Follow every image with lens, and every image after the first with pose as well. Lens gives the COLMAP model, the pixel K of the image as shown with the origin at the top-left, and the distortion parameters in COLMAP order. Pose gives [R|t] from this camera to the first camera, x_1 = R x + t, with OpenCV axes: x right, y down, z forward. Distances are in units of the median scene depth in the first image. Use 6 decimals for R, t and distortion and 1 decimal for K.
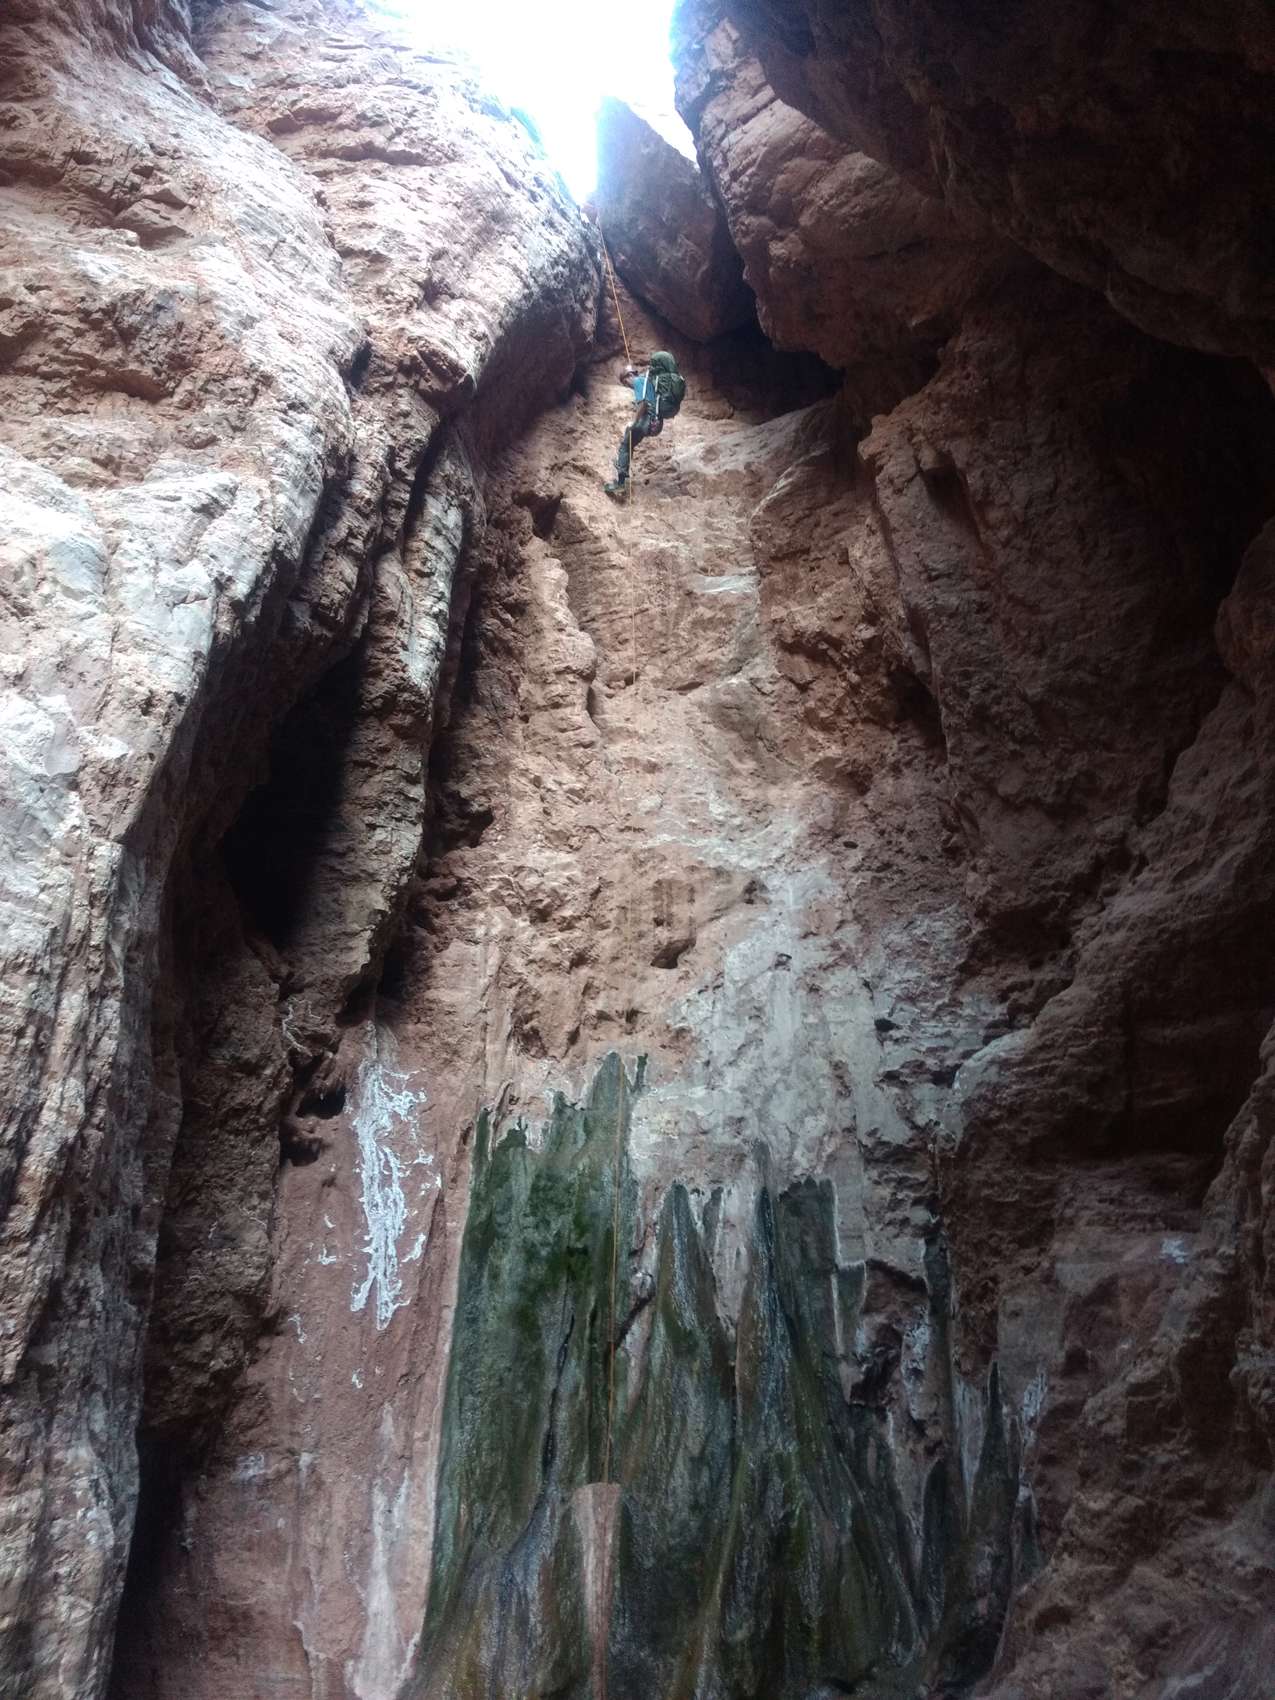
lens RADIAL K [[1323.6, 0, 653.5], [0, 1323.6, 854.4], [0, 0, 1]] dist [0.032418, 0.005095]
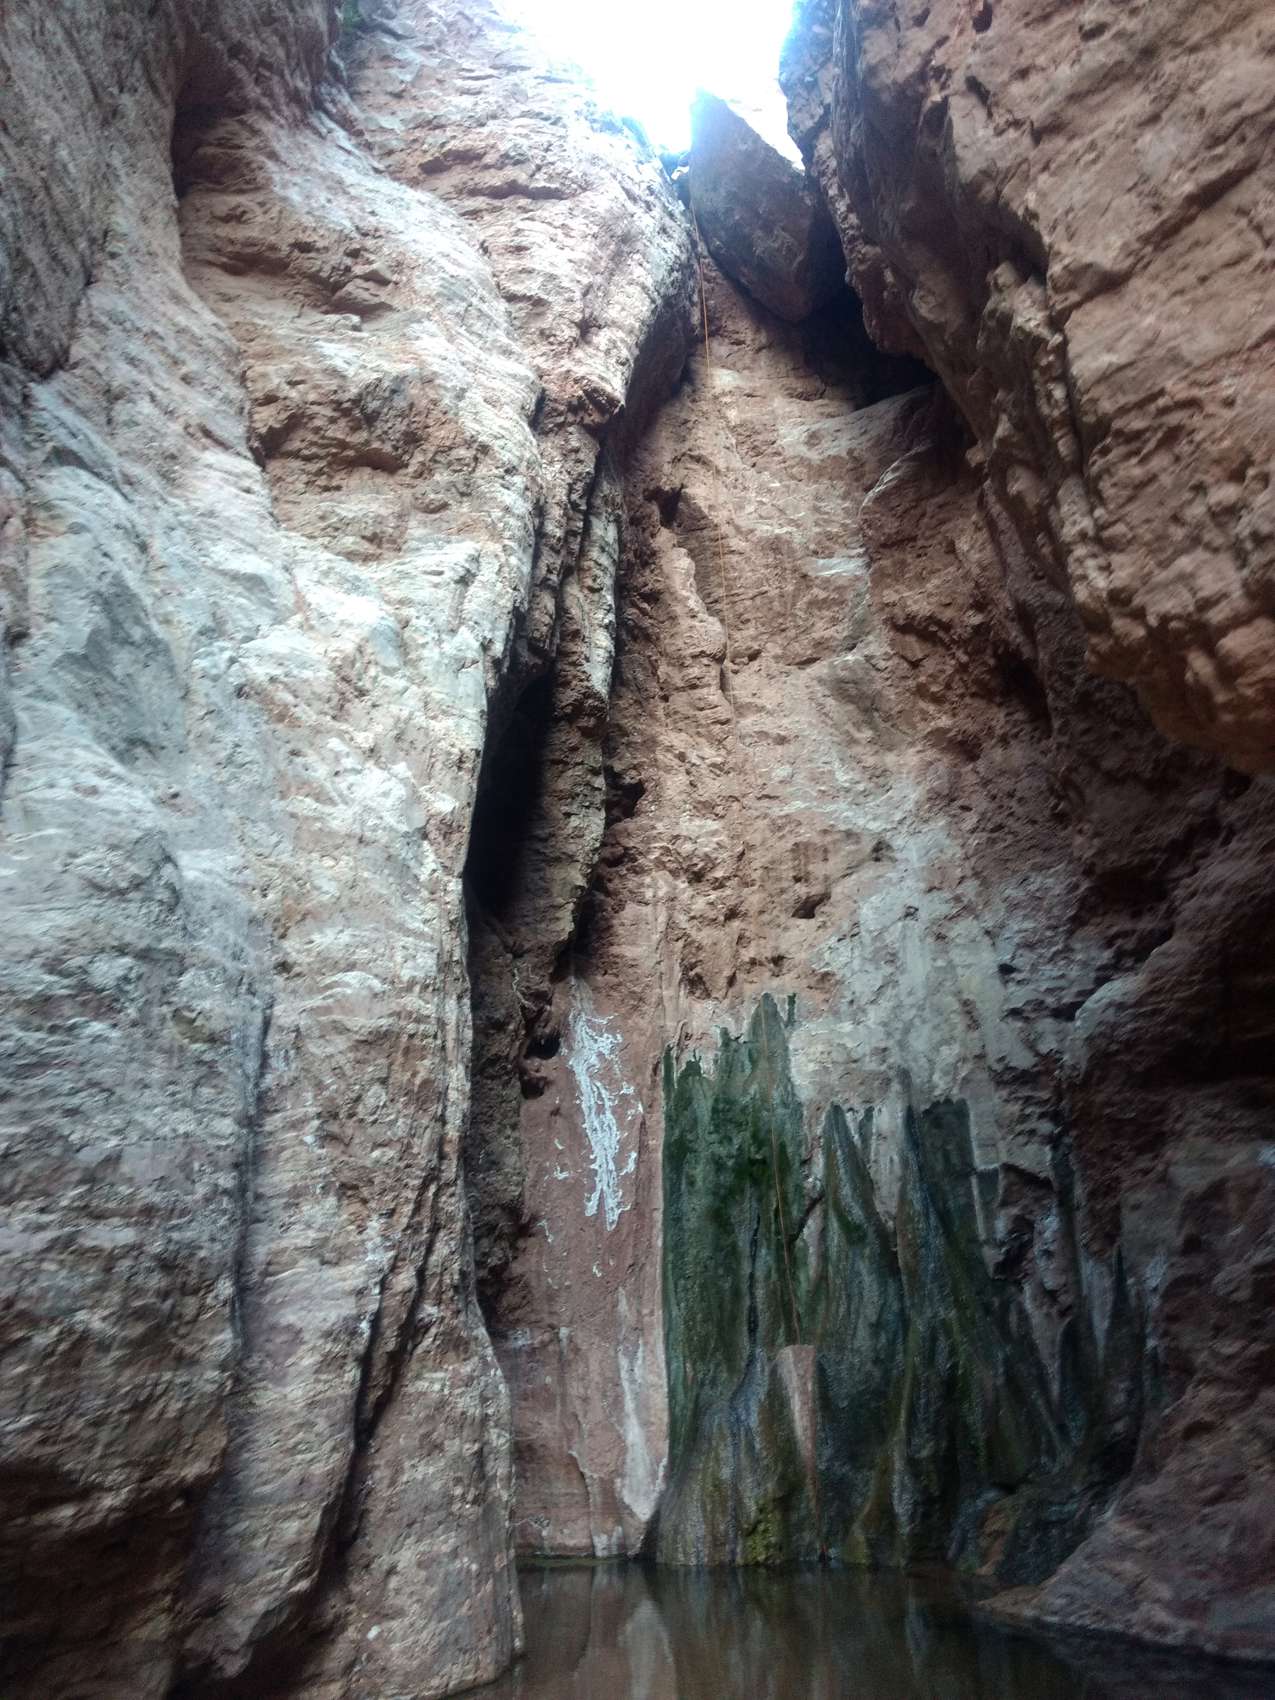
lens RADIAL K [[1328.5, 0, 651.5], [0, 1328.5, 854.3], [0, 0, 1]] dist [0.017587, 0.027756]
pose [[0.999406, -0.031466, -0.014065, -0.125205], [0.032579, 0.995627, 0.087547, -0.088893], [0.011248, -0.087954, 0.996061, -0.182491]]
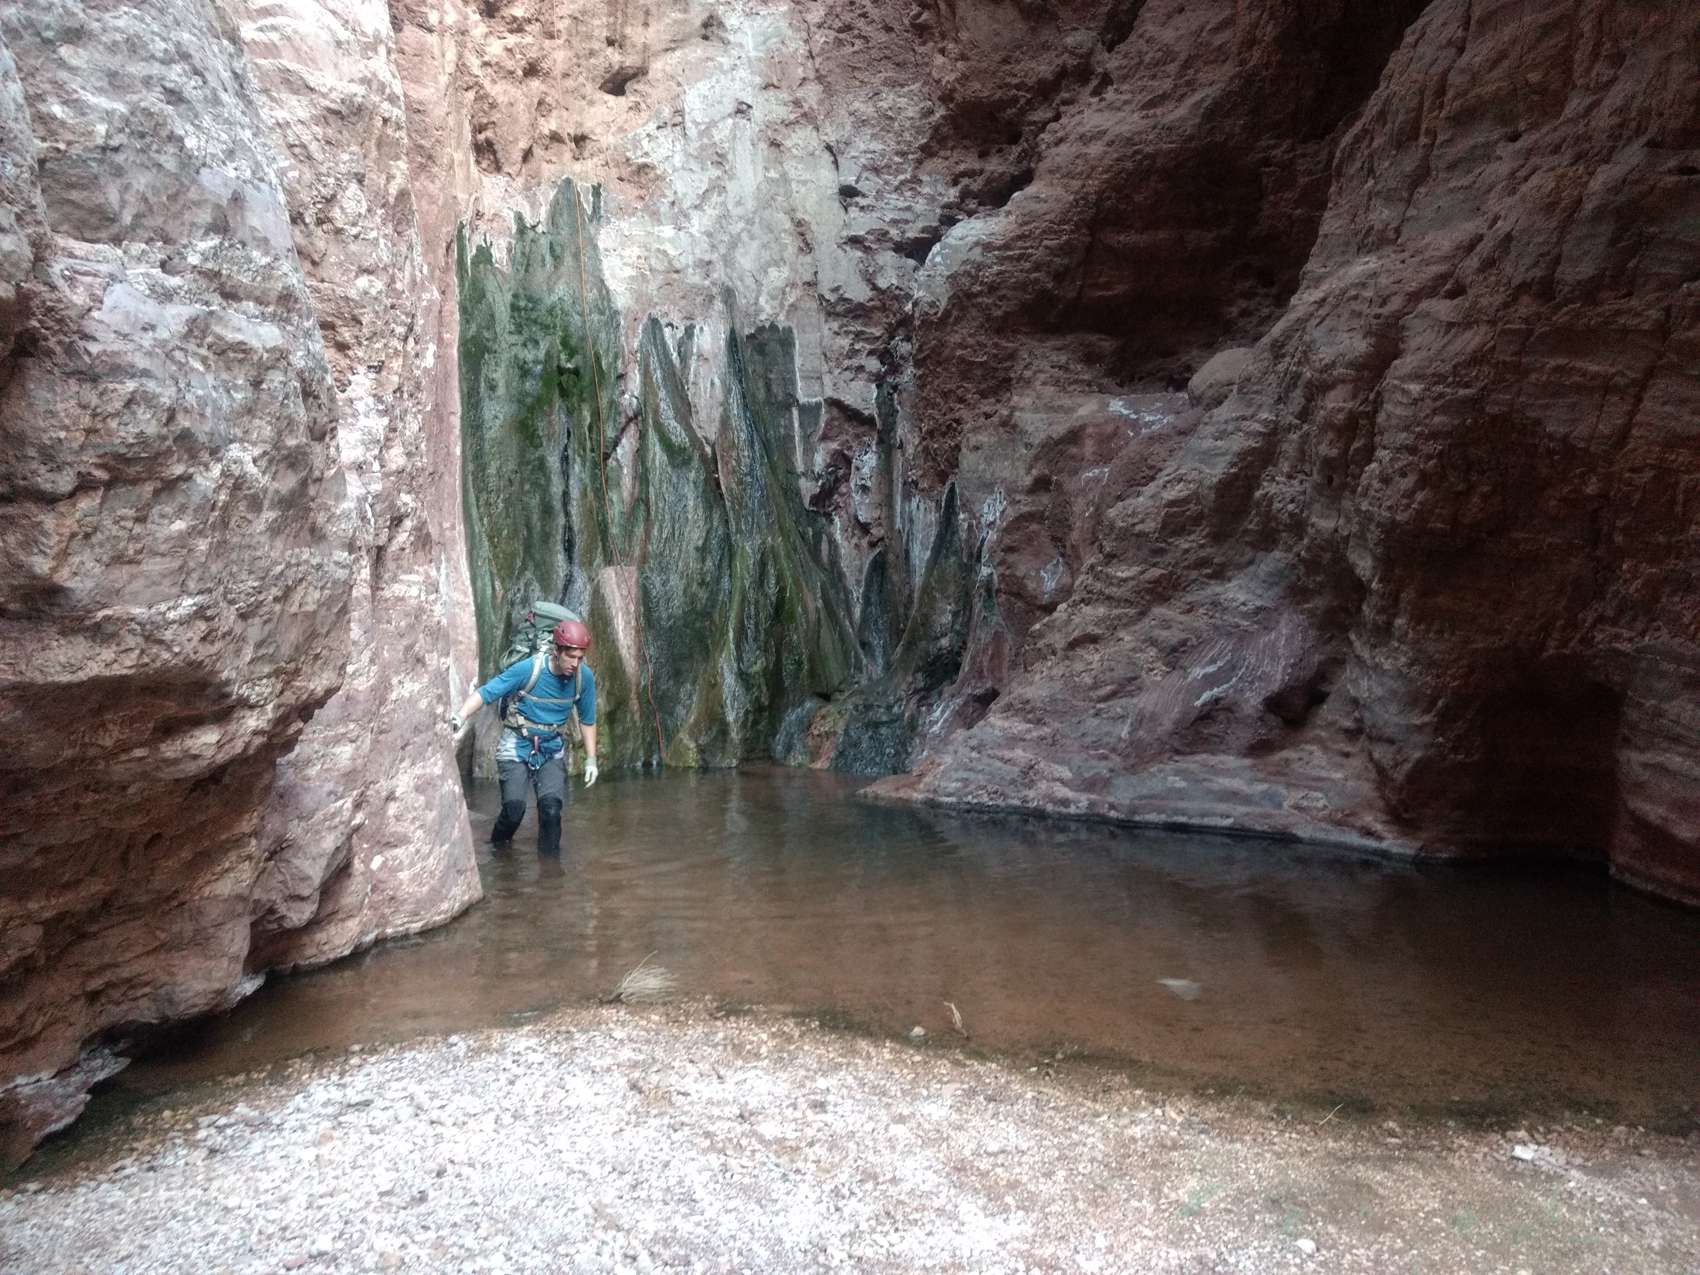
lens RADIAL K [[1328.5, 0, 844.1], [0, 1328.5, 623.6], [0, 0, 1]] dist [0.017587, 0.027756]
pose [[0.885605, -0.017120, 0.464123, -0.353223], [-0.197229, 0.890874, 0.409199, -0.002786], [-0.420481, -0.453927, 0.785586, -0.026588]]
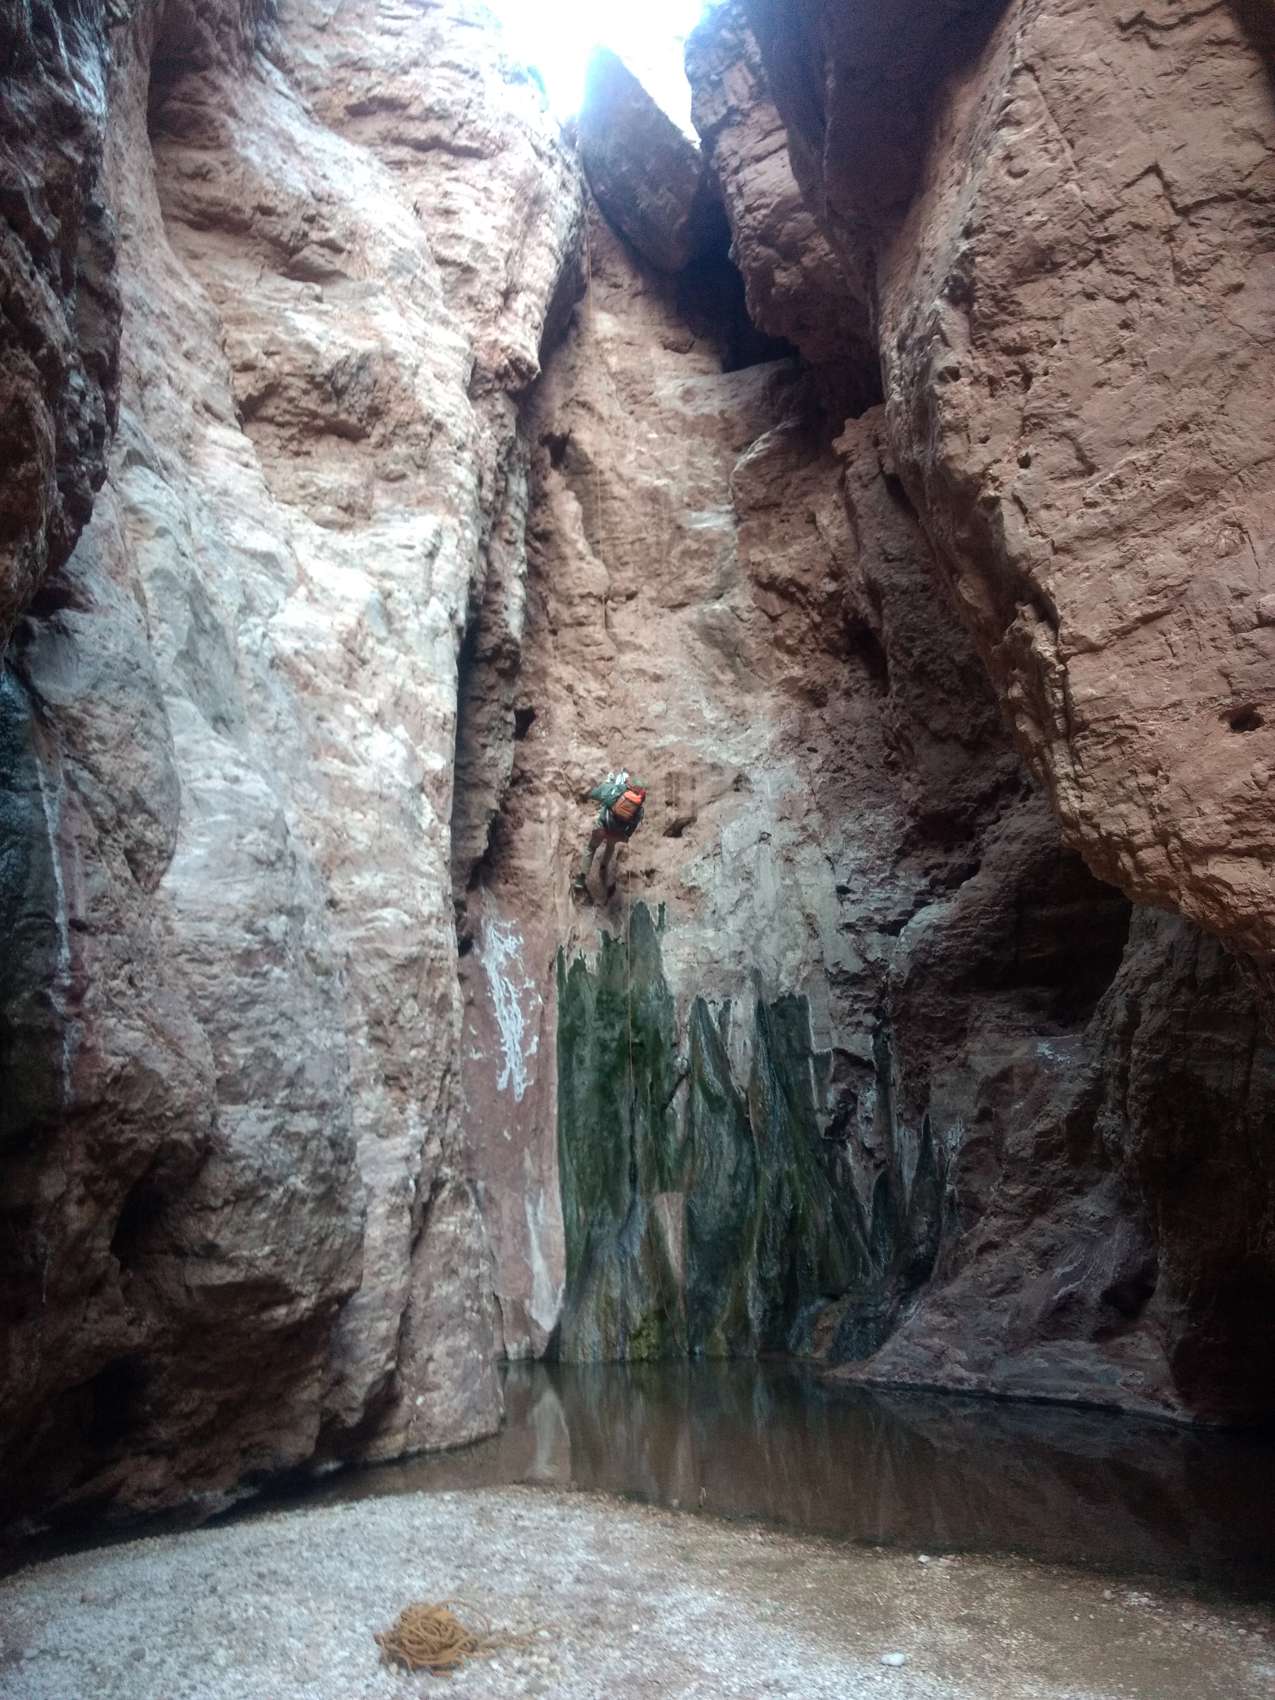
lens RADIAL K [[1330.4, 0, 651.6], [0, 1330.4, 856.6], [0, 0, 1]] dist [0.069963, -0.137842]
pose [[0.987281, 0.001098, 0.158984, -0.266134], [-0.032271, 0.980544, 0.193629, -0.182867], [-0.155678, -0.196297, 0.968107, -0.367494]]
